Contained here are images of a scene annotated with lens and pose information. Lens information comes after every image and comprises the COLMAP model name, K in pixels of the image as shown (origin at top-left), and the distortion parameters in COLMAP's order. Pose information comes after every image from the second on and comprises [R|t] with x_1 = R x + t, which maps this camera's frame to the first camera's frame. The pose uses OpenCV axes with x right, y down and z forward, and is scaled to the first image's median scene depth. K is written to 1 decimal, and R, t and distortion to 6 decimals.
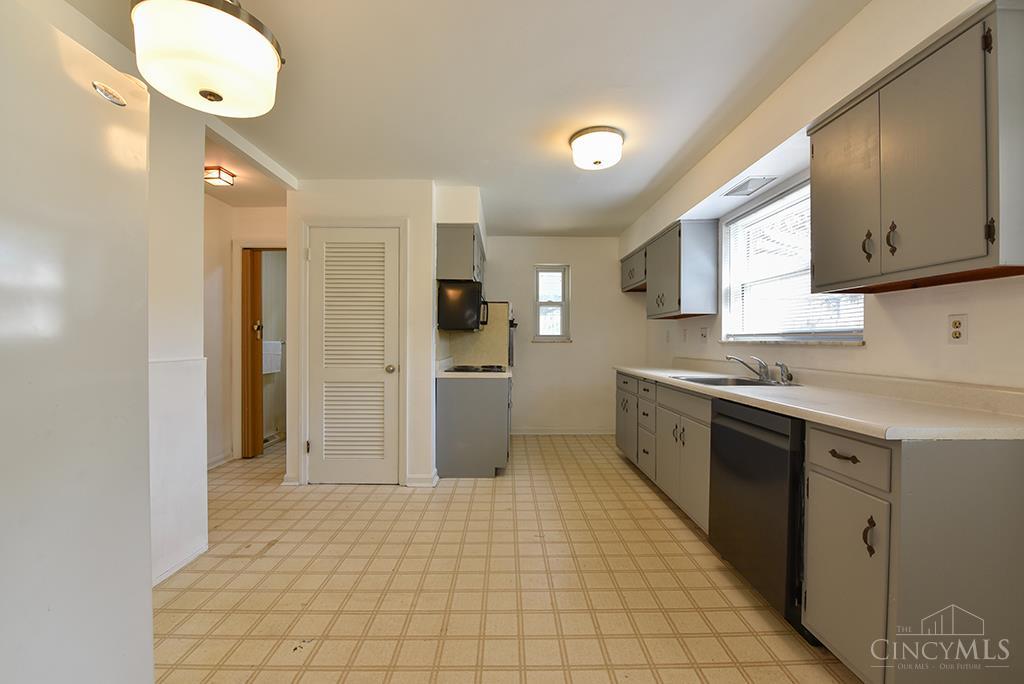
lens RADIAL K [[411.2, 0, 512.0], [0, 411.2, 342.0], [0, 0, 1]] dist [-0.000889, -0.000056]
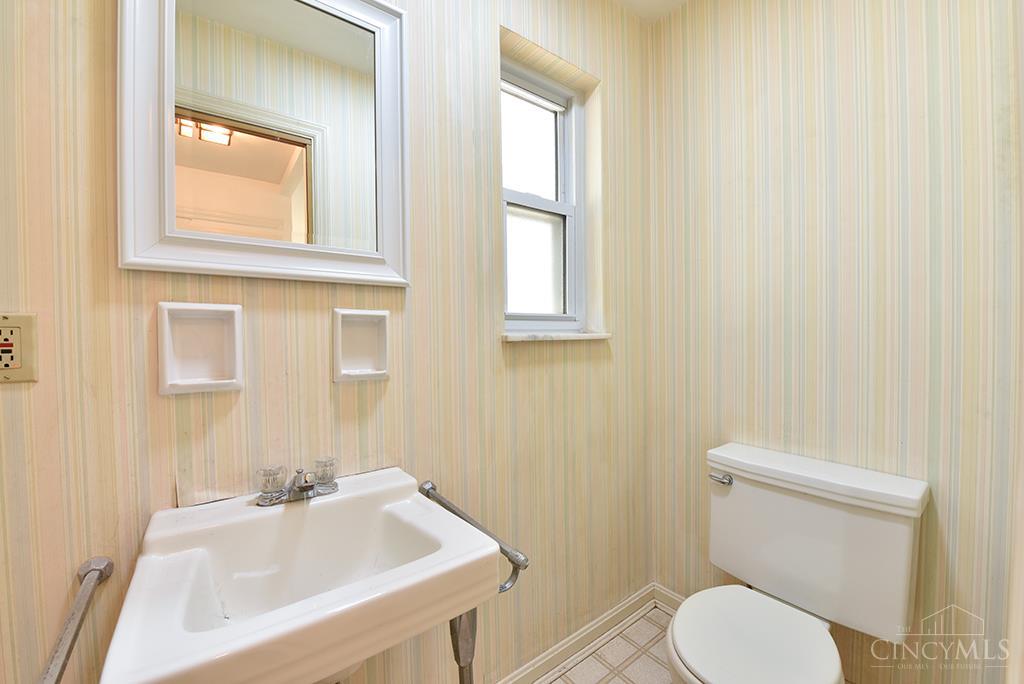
lens RADIAL K [[411.2, 0, 512.0], [0, 411.2, 342.0], [0, 0, 1]] dist [-0.000889, -0.000056]
pose [[0.798508, -0.021306, 0.601607, -0.093561], [0.013708, 0.999758, 0.017212, -0.002001], [-0.601828, -0.005497, 0.798607, 0.778948]]
